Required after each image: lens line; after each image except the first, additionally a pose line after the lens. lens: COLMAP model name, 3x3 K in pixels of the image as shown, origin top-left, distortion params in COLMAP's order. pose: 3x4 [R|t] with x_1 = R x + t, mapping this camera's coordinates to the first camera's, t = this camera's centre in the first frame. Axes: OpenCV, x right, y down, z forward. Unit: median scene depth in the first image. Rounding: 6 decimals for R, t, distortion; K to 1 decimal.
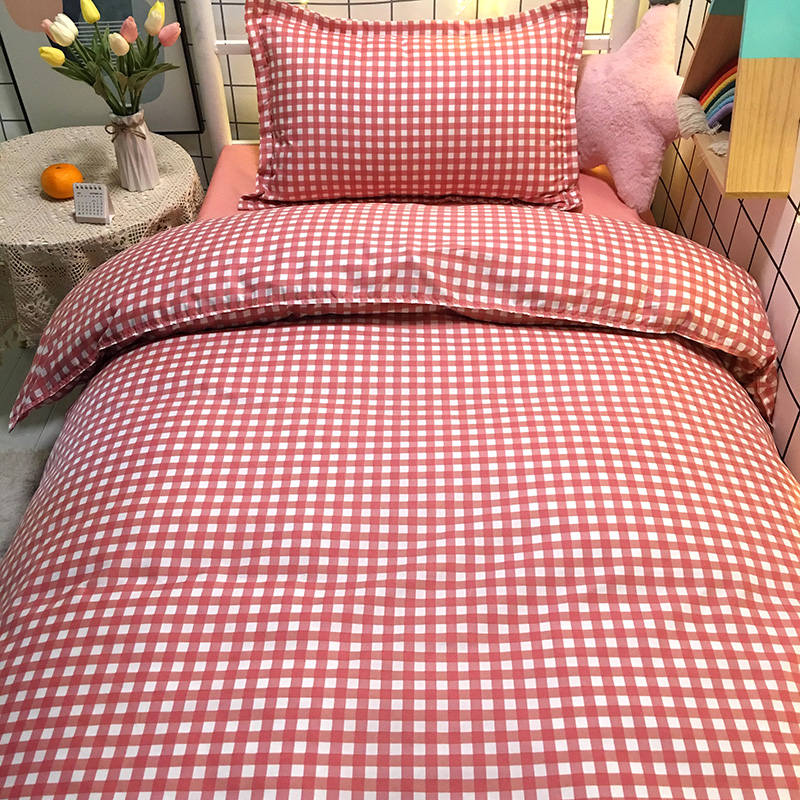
lens RADIAL K [[901.6, 0, 398.1], [0, 901.6, 383.3], [0, 0, 1]] dist [0.086245, -0.149542]
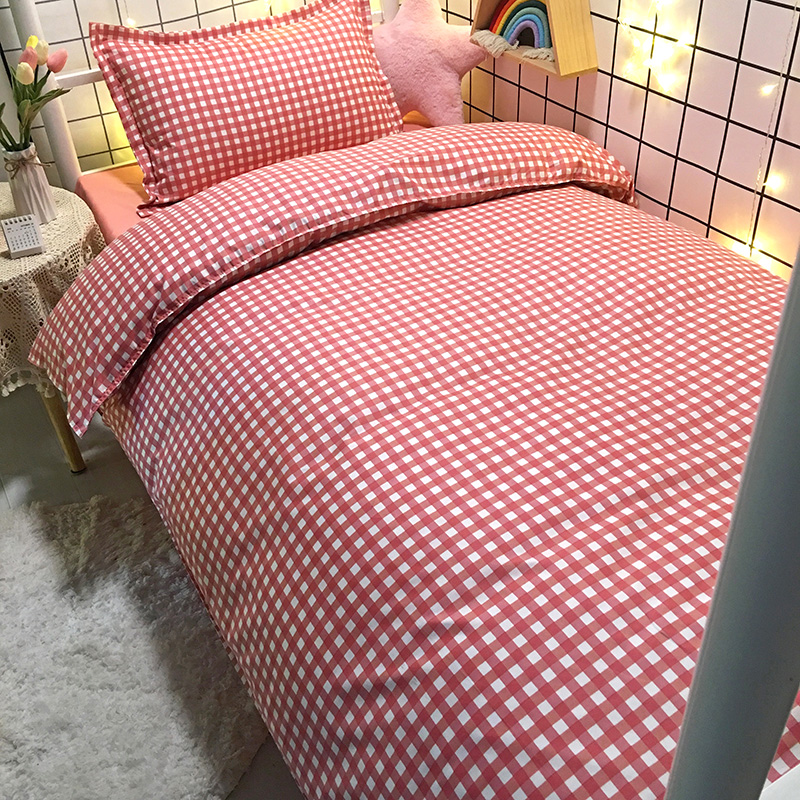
lens RADIAL K [[901.6, 0, 398.1], [0, 901.6, 383.3], [0, 0, 1]] dist [0.086245, -0.149542]
pose [[0.860688, -0.327194, 0.390077, -0.510048], [0.357195, 0.934018, -0.004687, 0.131129], [-0.362805, 0.143368, 0.920771, -0.077950]]
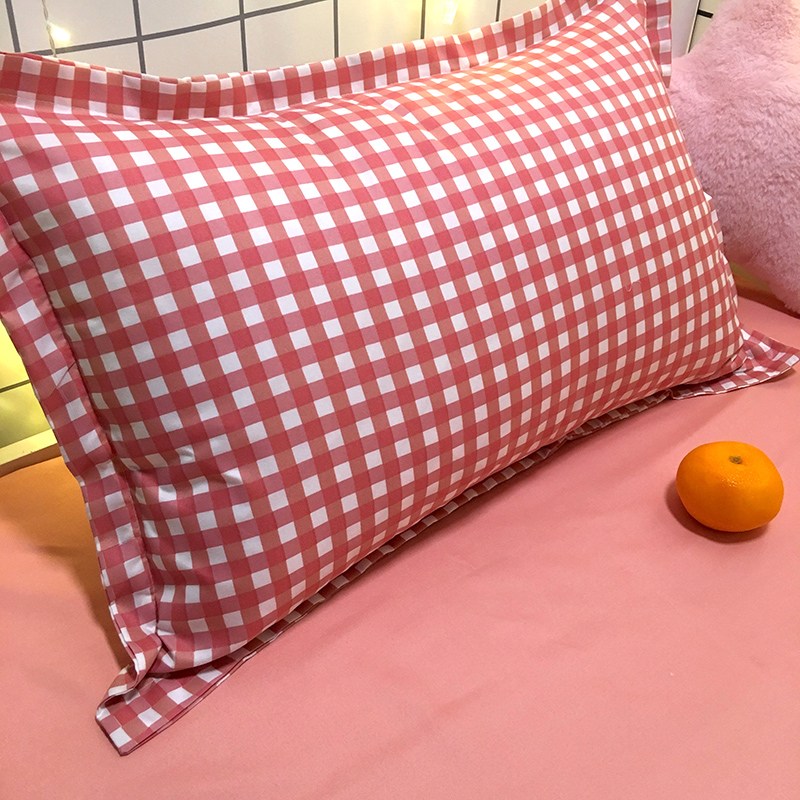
lens RADIAL K [[901.6, 0, 398.1], [0, 901.6, 383.3], [0, 0, 1]] dist [0.086245, -0.149542]
pose [[0.776820, -0.342041, 0.528733, -0.284417], [0.381636, 0.923581, 0.036768, -0.356971], [-0.500904, 0.173221, 0.847991, 0.888839]]
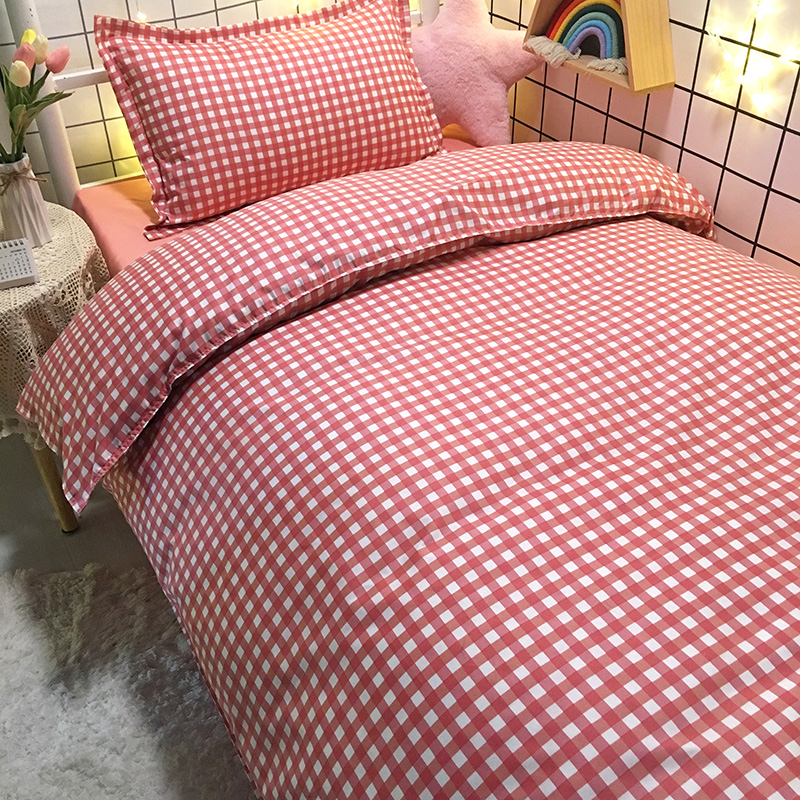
lens RADIAL K [[901.6, 0, 398.1], [0, 901.6, 383.3], [0, 0, 1]] dist [0.086245, -0.149542]
pose [[0.859766, -0.309369, 0.406318, -0.489352], [0.338094, 0.941112, 0.001155, 0.039141], [-0.382748, 0.136380, 0.913731, 0.096408]]
